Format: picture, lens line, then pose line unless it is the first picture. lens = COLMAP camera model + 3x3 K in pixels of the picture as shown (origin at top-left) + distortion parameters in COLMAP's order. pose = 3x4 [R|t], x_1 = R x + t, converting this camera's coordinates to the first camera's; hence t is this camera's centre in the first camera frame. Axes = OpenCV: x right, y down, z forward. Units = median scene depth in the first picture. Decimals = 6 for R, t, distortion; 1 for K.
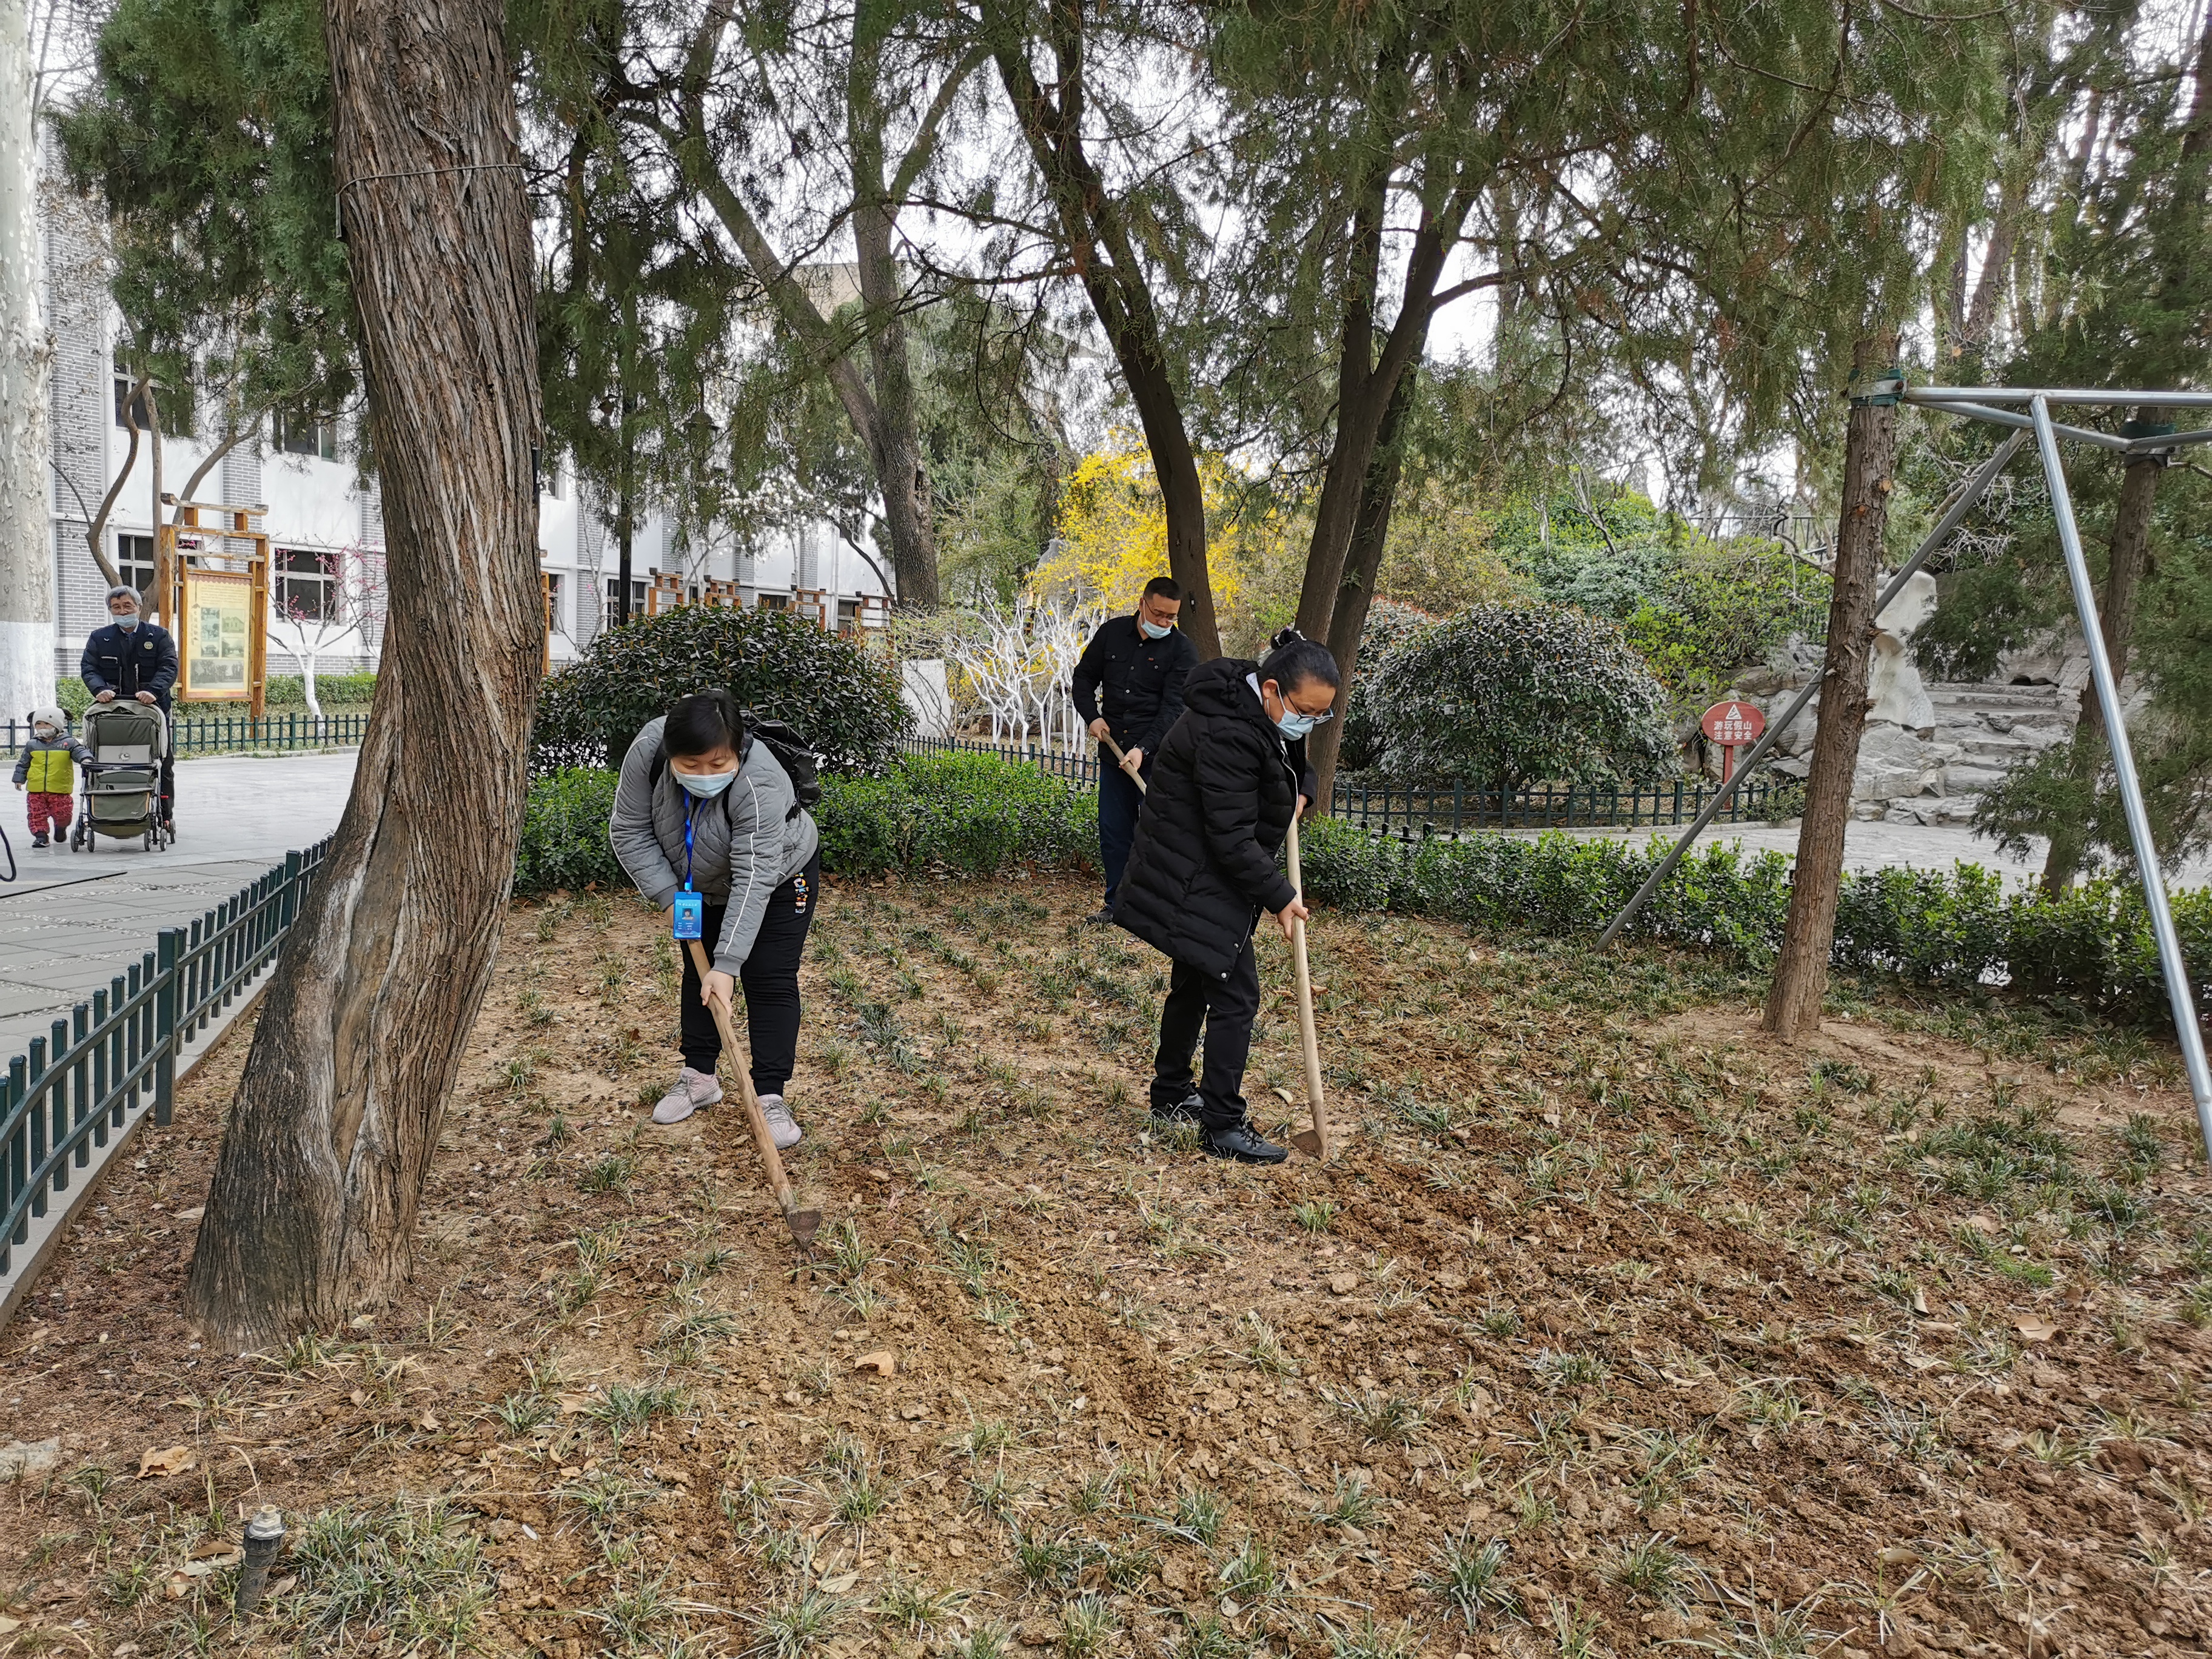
lens RADIAL K [[1740.6, 0, 1105.7], [0, 1740.6, 829.3], [0, 0, 1]] dist [0.039226, -0.007318]
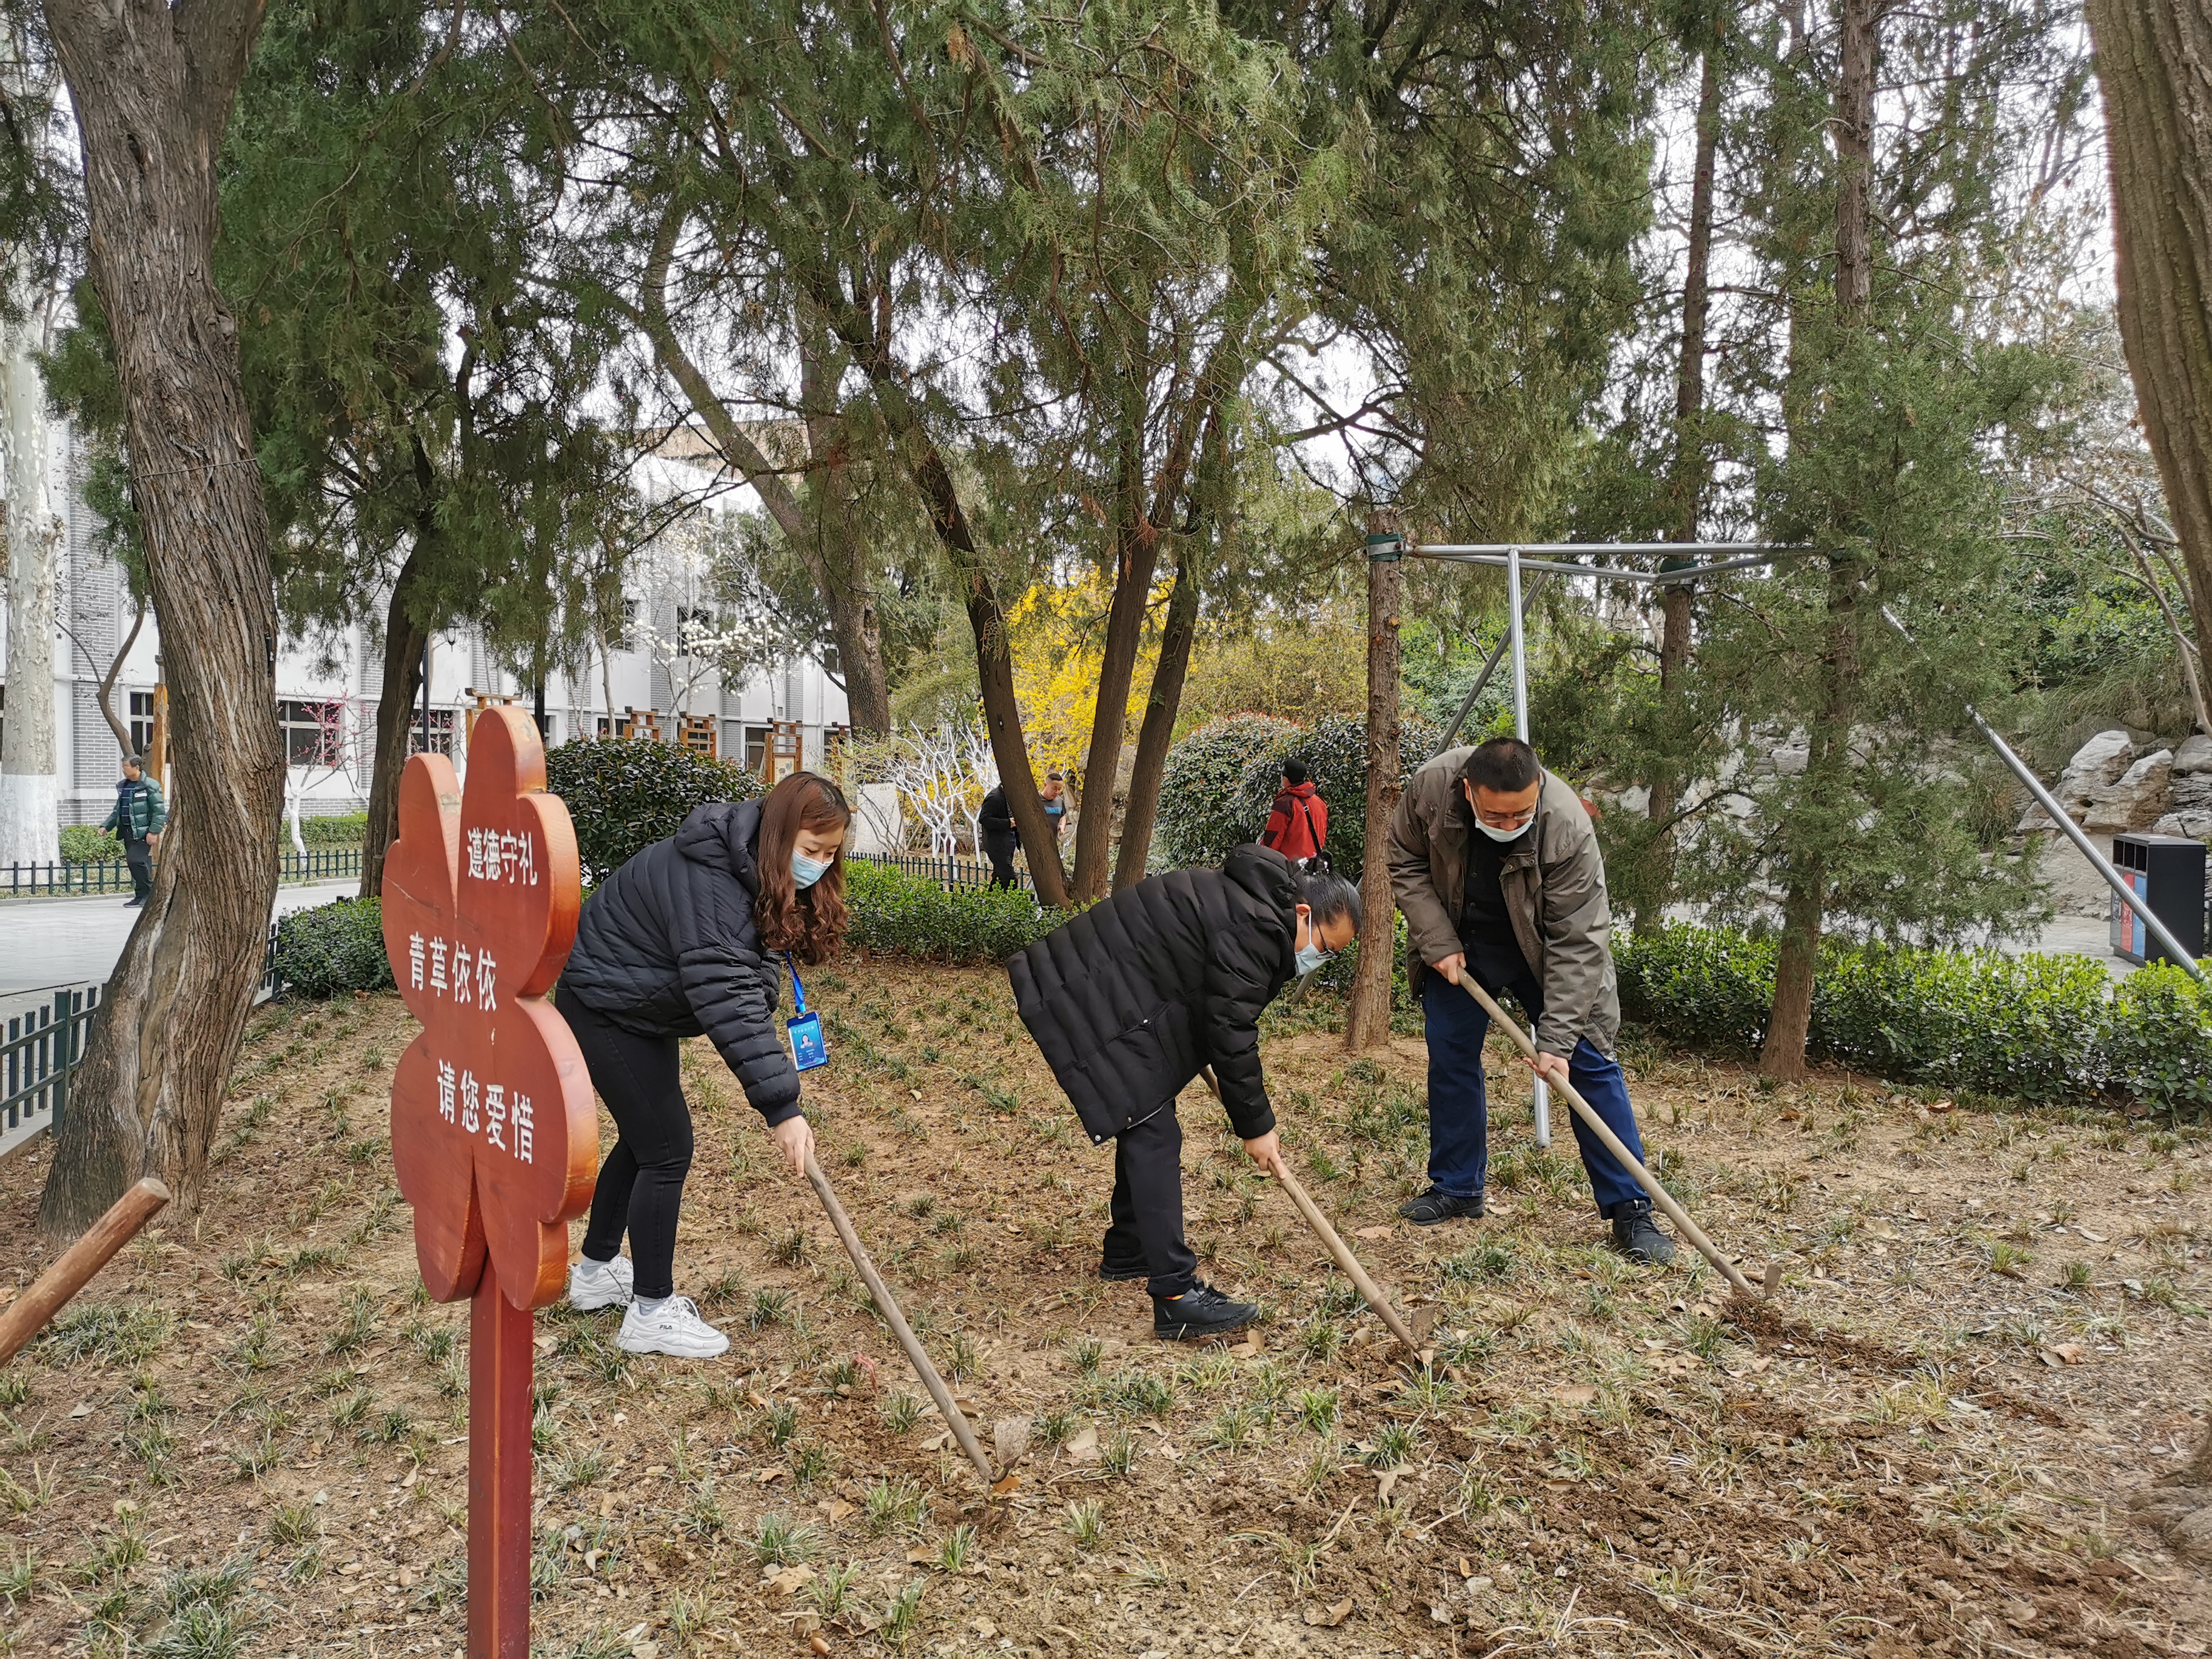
lens RADIAL K [[1740.6, 0, 1106.6], [0, 1740.6, 829.6], [0, 0, 1]] dist [0.039226, -0.007318]
pose [[0.999442, -0.030230, -0.014236, 0.140513], [0.029167, 0.997141, -0.069713, 0.025245], [0.016303, 0.069259, 0.997466, -0.166443]]
